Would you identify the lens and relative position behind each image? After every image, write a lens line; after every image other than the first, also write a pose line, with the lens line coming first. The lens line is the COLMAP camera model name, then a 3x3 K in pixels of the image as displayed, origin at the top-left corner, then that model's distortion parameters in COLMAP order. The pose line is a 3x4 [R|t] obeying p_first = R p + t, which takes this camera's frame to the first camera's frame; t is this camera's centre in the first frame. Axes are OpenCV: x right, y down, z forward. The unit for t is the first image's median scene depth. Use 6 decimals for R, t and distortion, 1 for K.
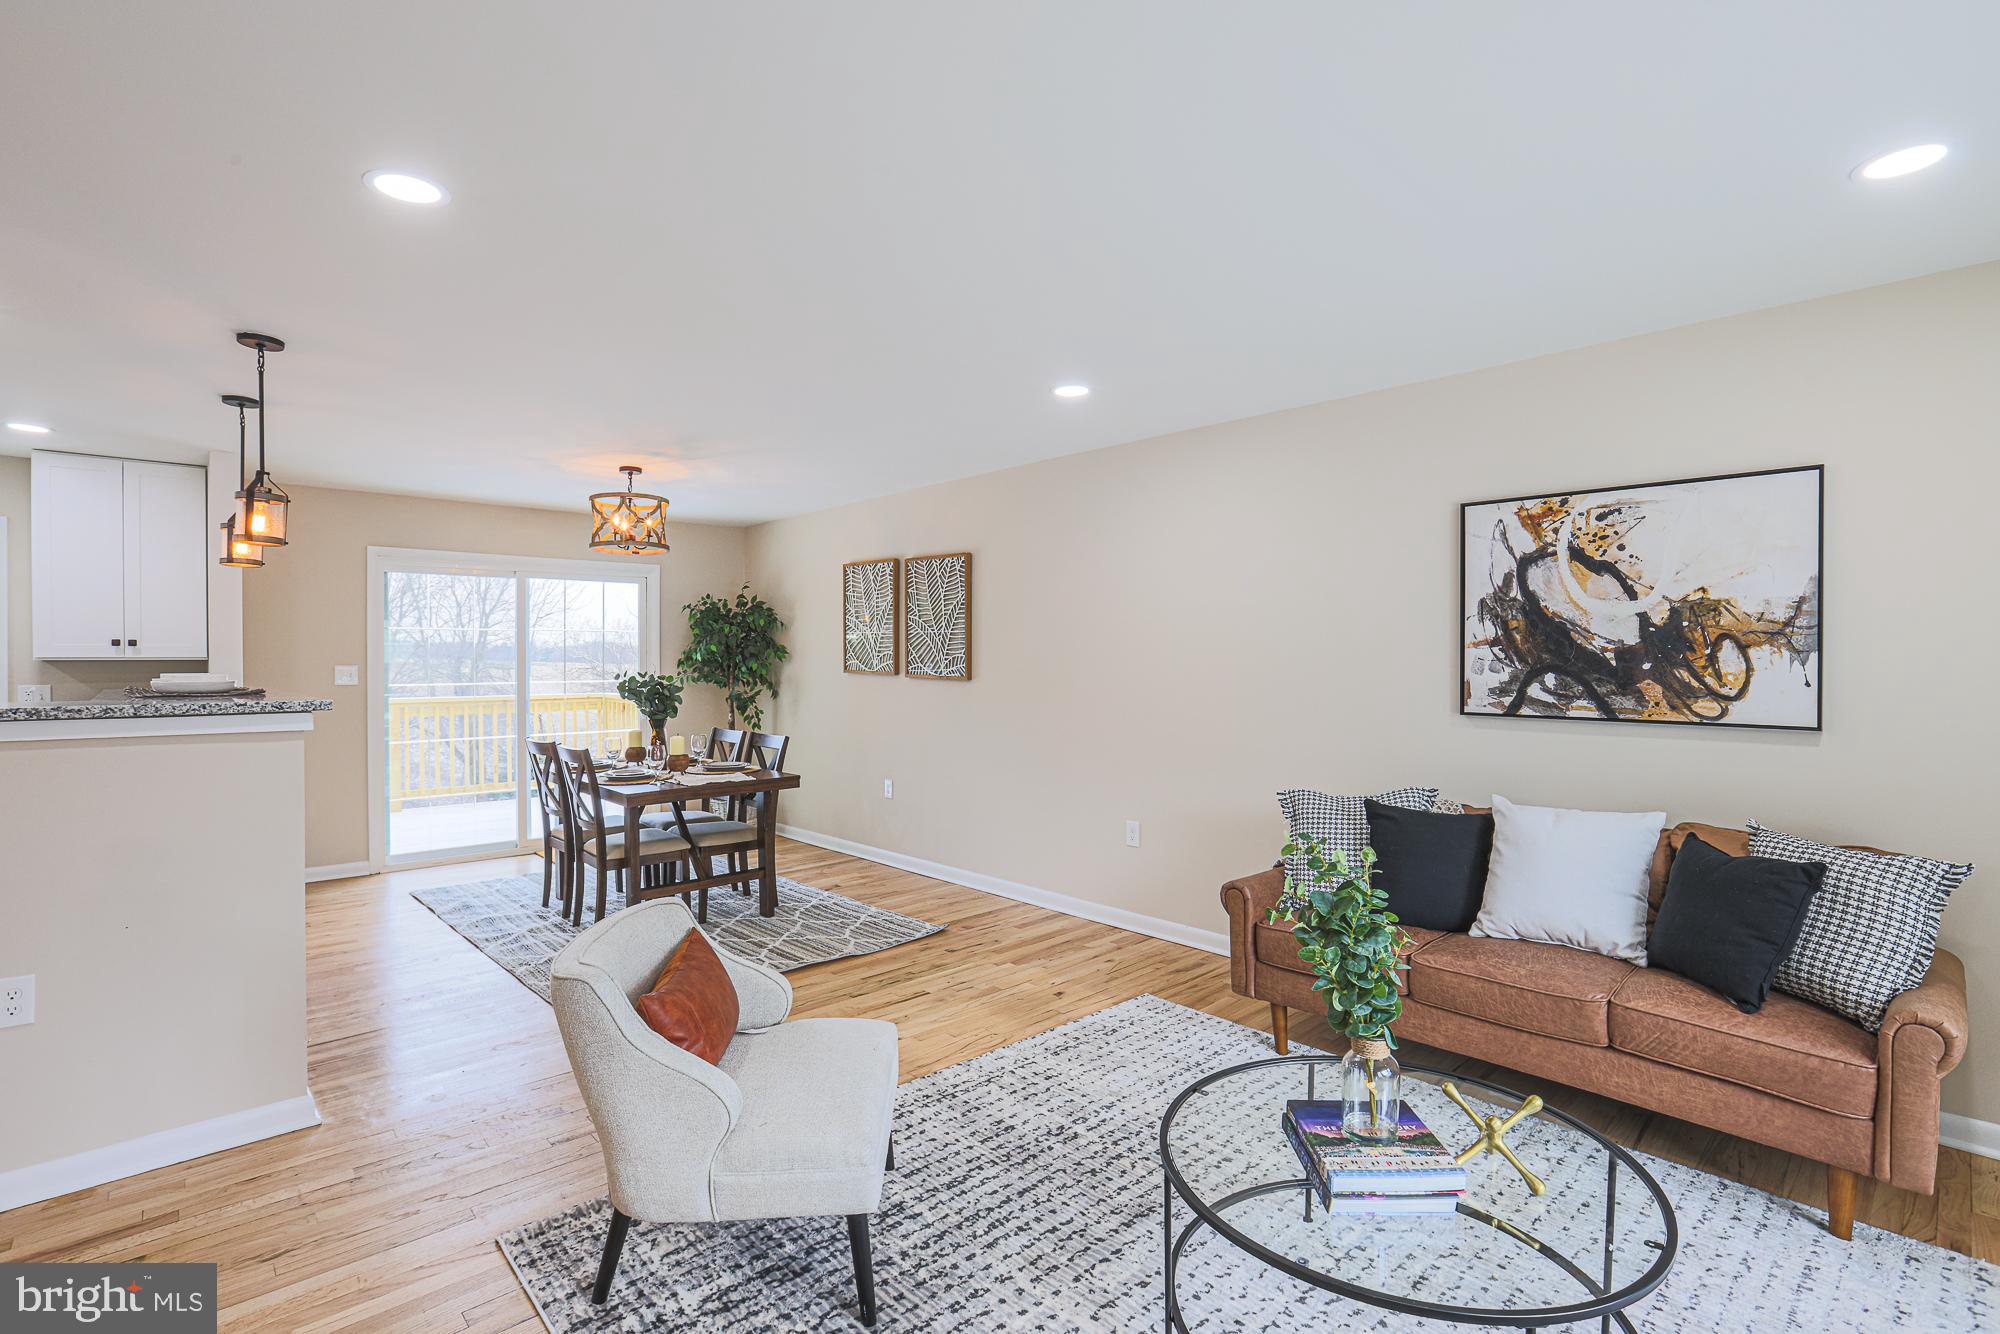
lens RADIAL K [[935.6, 0, 998.1], [0, 935.6, 641.9], [0, 0, 1]] dist [-0.049617, 0.015879]
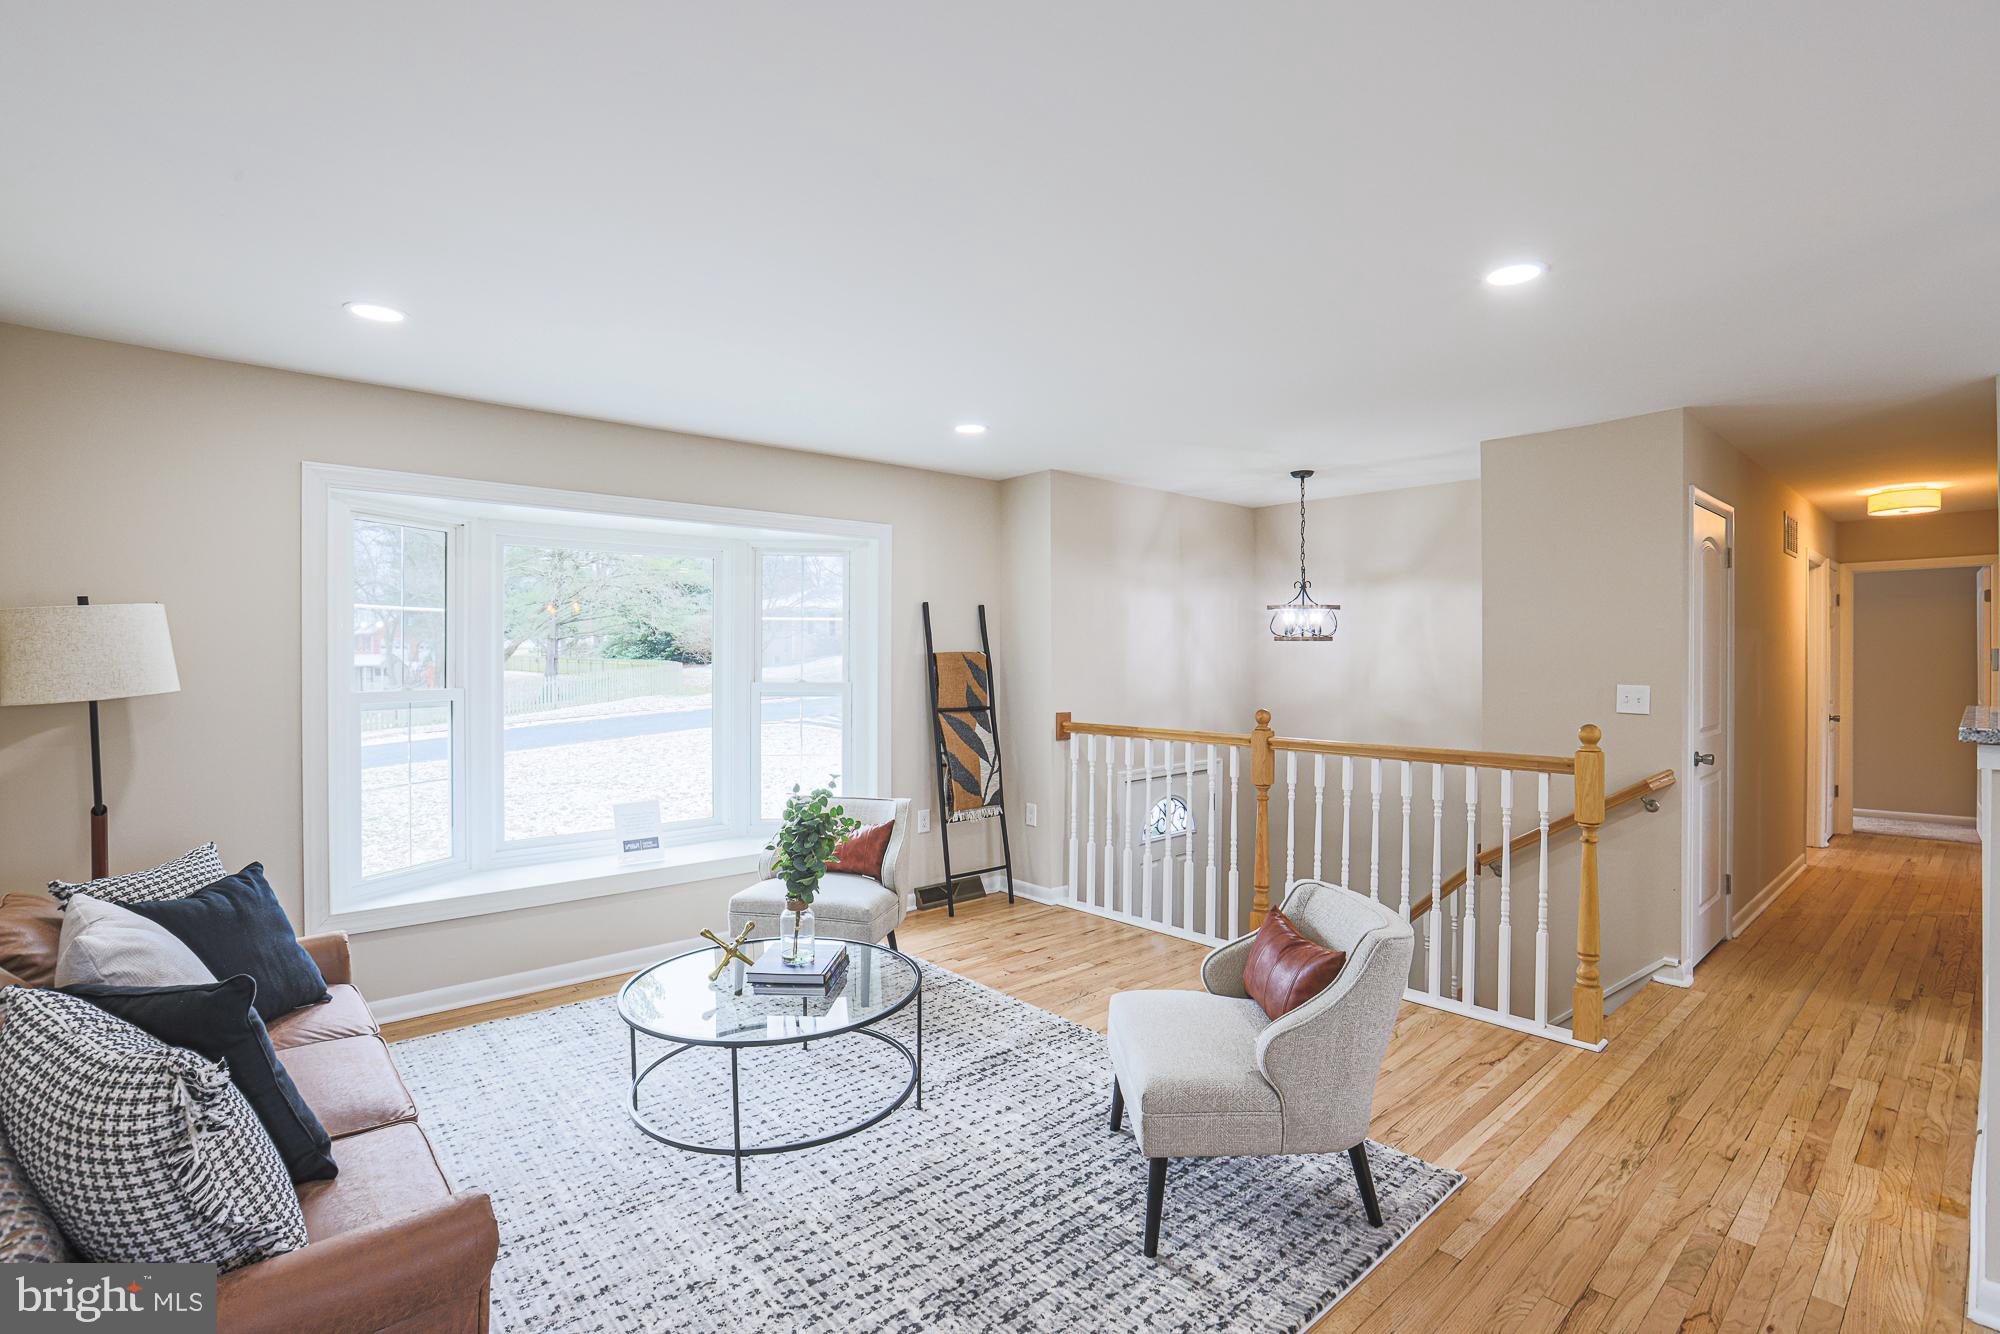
lens RADIAL K [[935.6, 0, 993.0], [0, 935.6, 660.5], [0, 0, 1]] dist [-0.049617, 0.015879]
pose [[-0.999107, 0.003370, 0.042108, -0.006004], [0.002918, 0.999938, -0.010784, 0.014421], [-0.042141, -0.010652, -0.999055, 1.405649]]
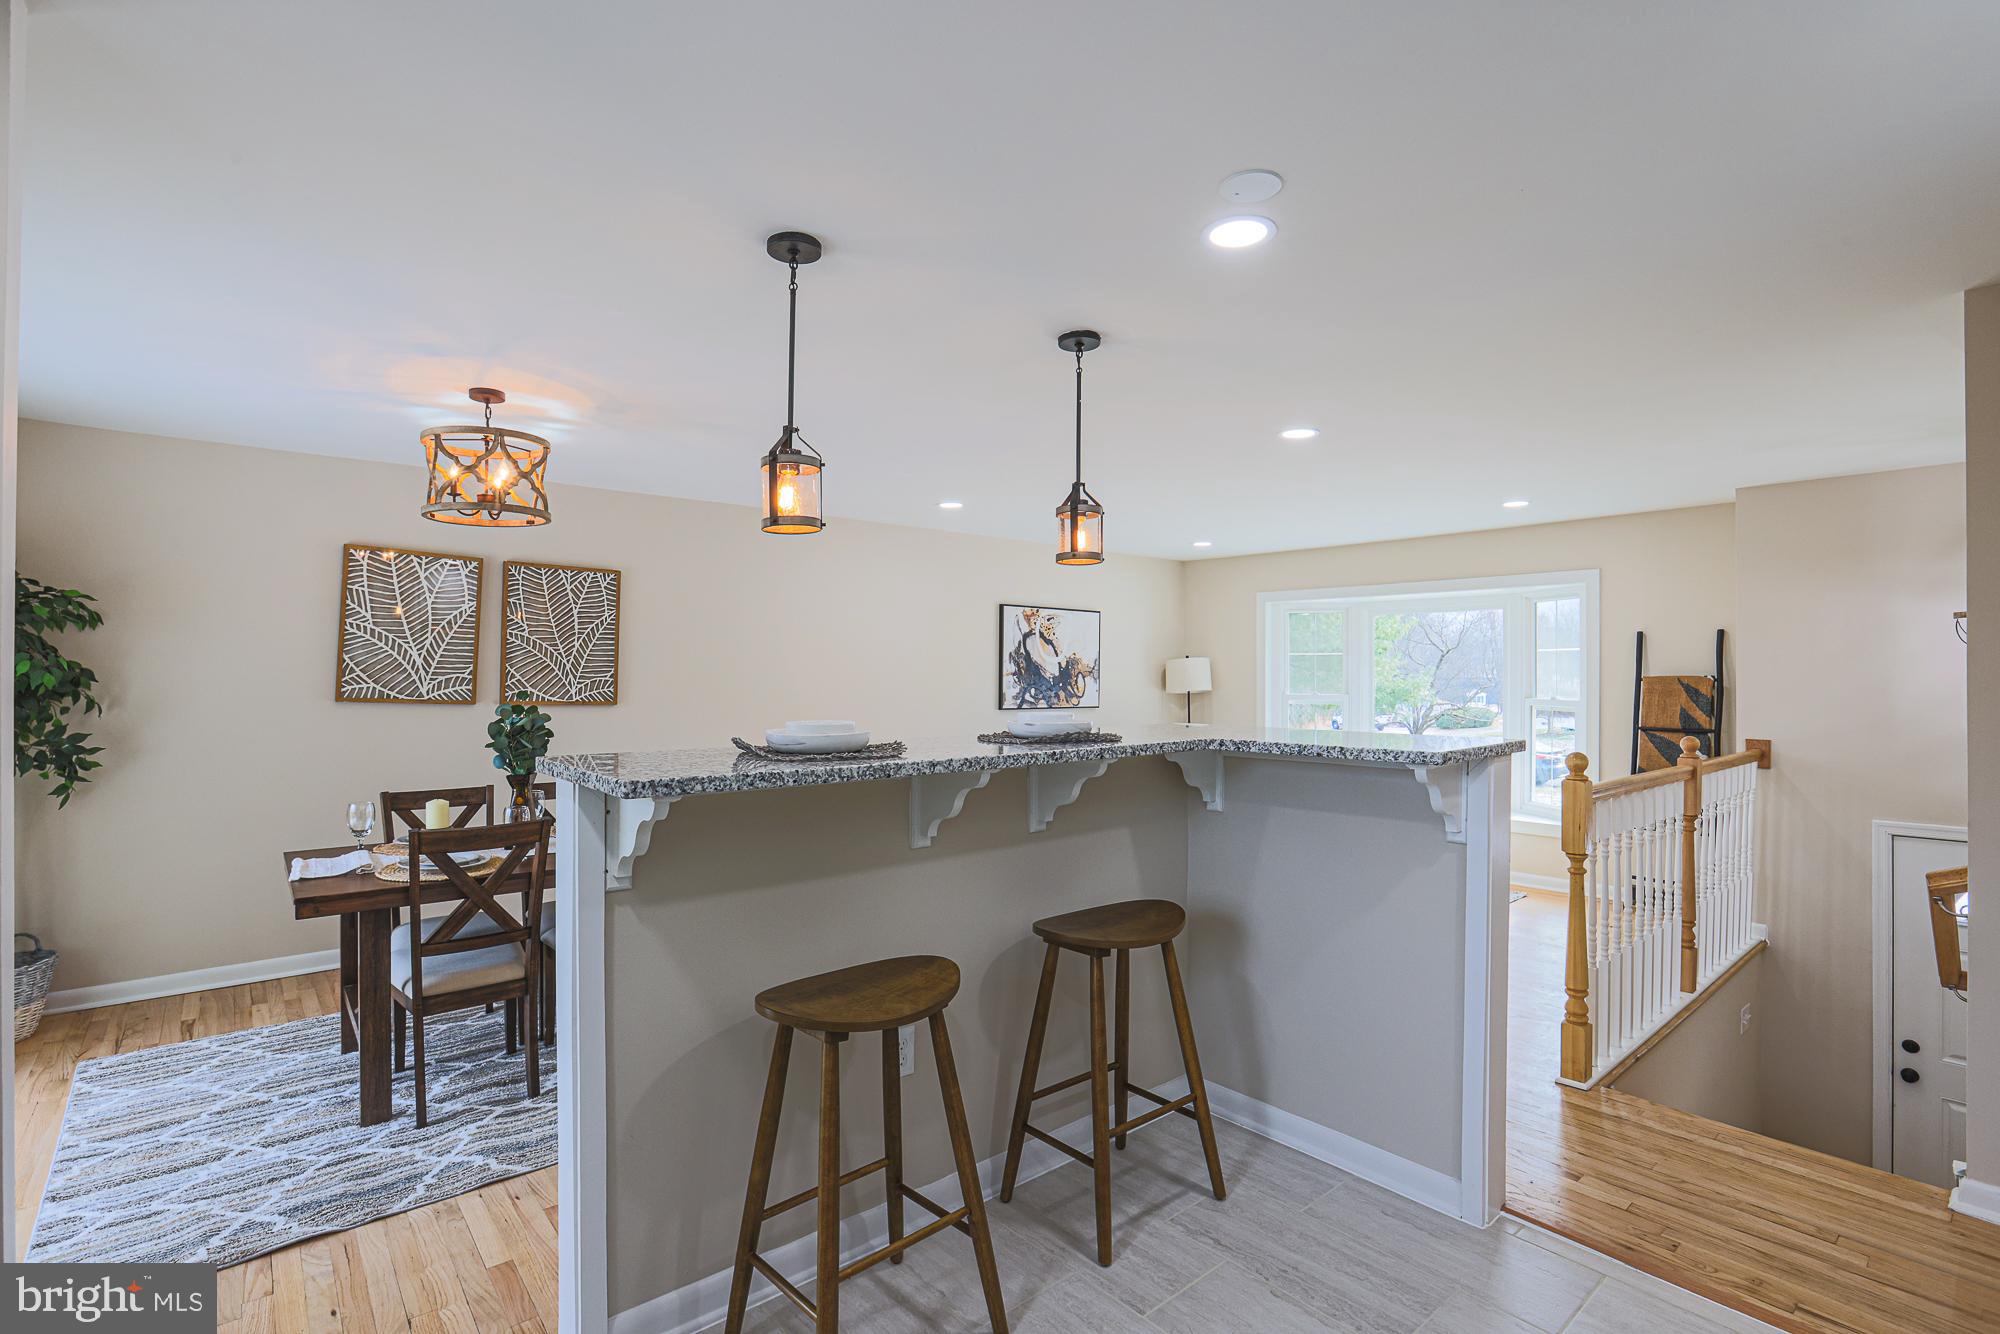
lens RADIAL K [[935.6, 0, 1002.7], [0, 935.6, 647.2], [0, 0, 1]] dist [-0.049617, 0.015879]
pose [[0.056667, 0.030848, 0.997916, -1.606306], [-0.020322, 0.999351, -0.029738, 0.004085], [-0.998186, -0.018594, 0.057257, 0.939563]]
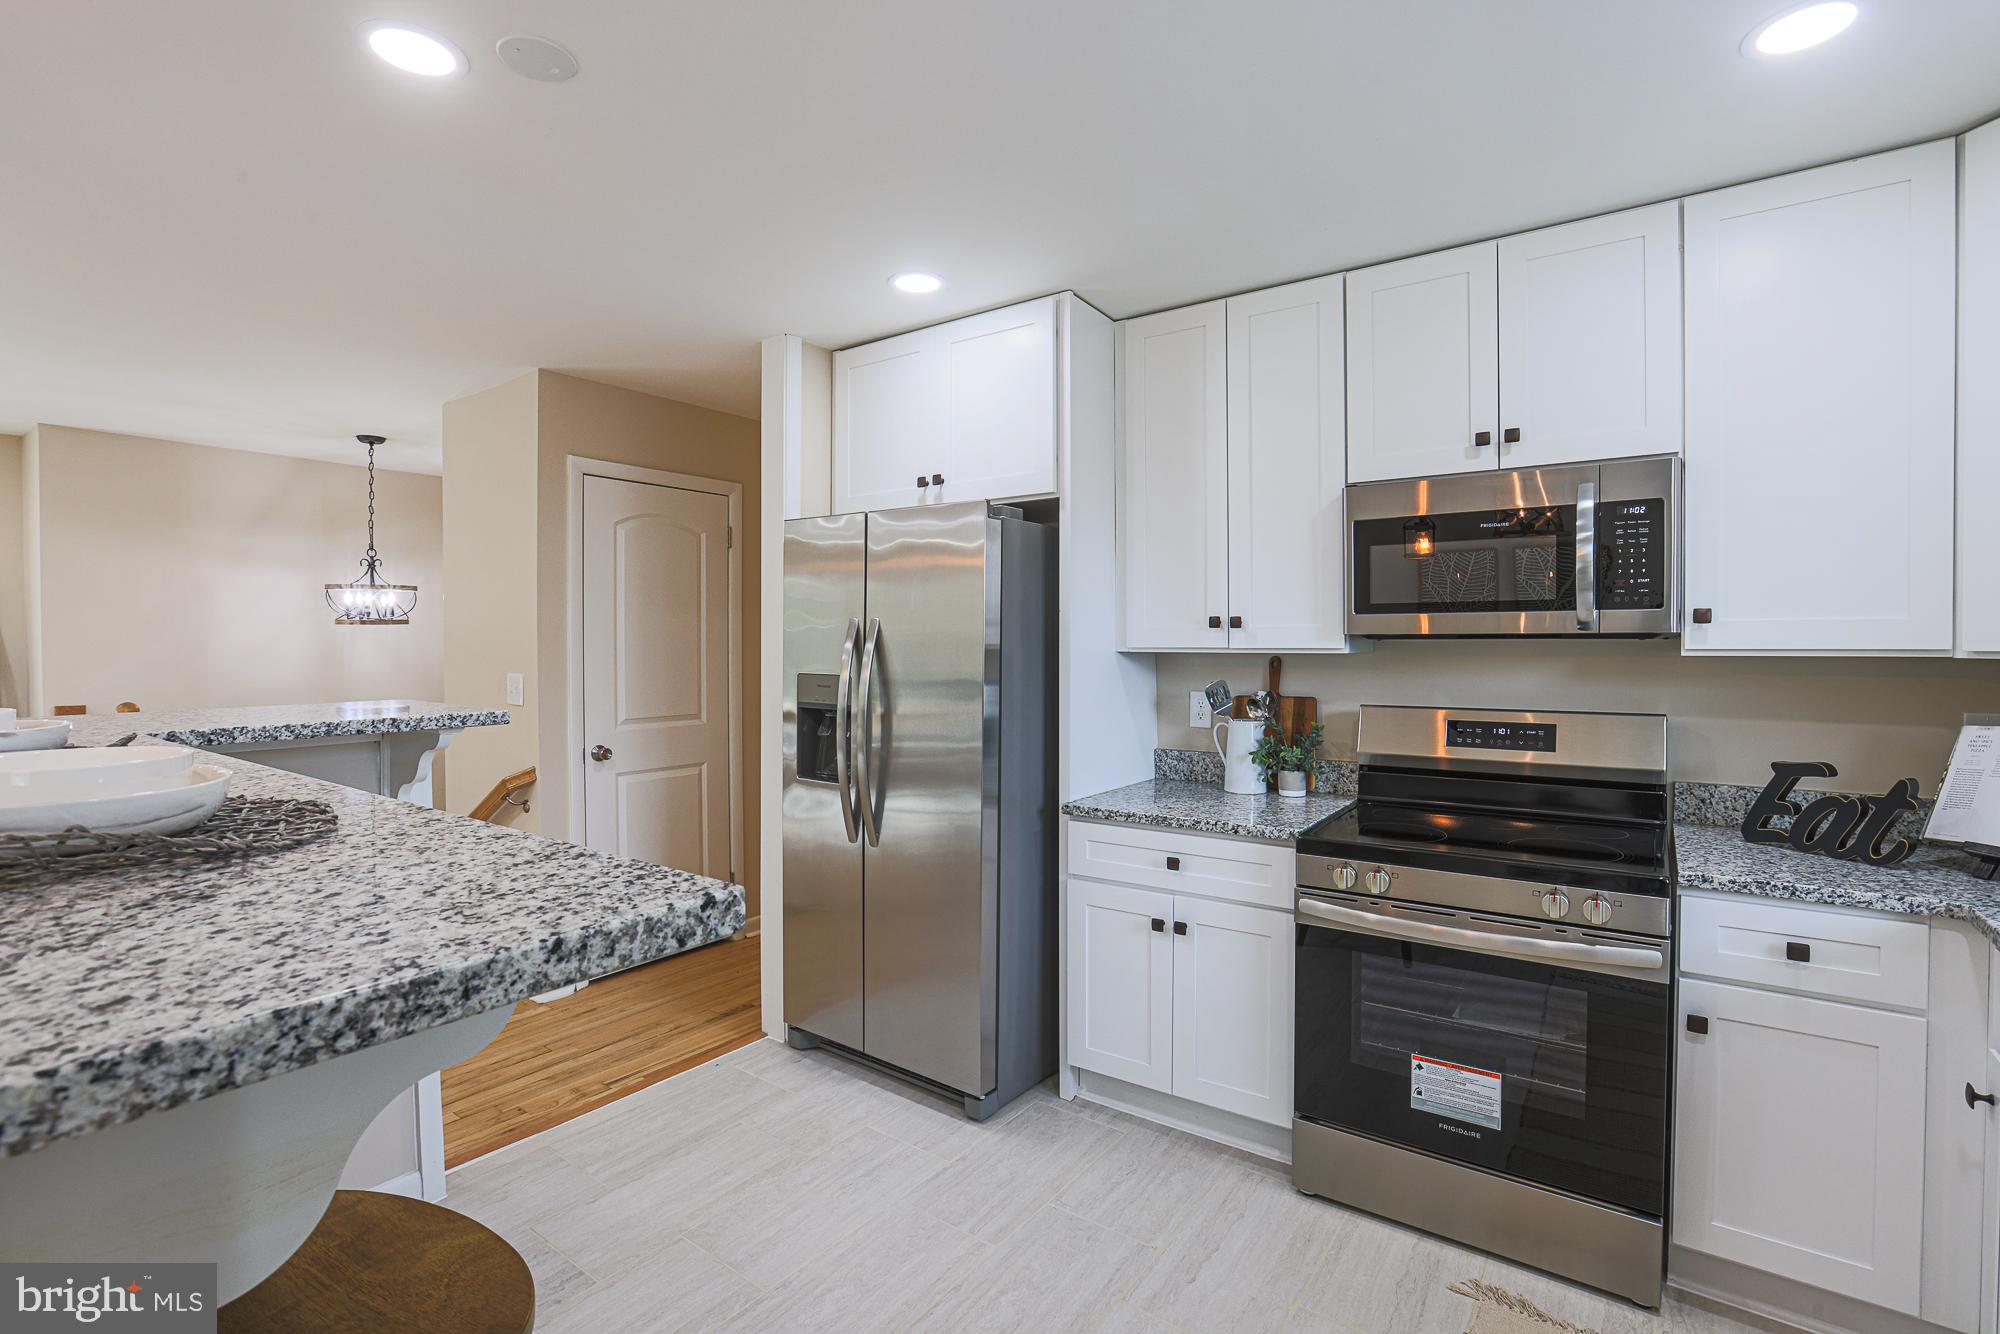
lens RADIAL K [[935.6, 0, 985.5], [0, 935.6, 654.4], [0, 0, 1]] dist [-0.049617, 0.015879]
pose [[-0.983487, 0.003228, -0.180948, -1.139369], [0.003369, 0.999994, -0.000470, 0.015302], [0.180945, -0.001072, -0.983493, 1.361014]]
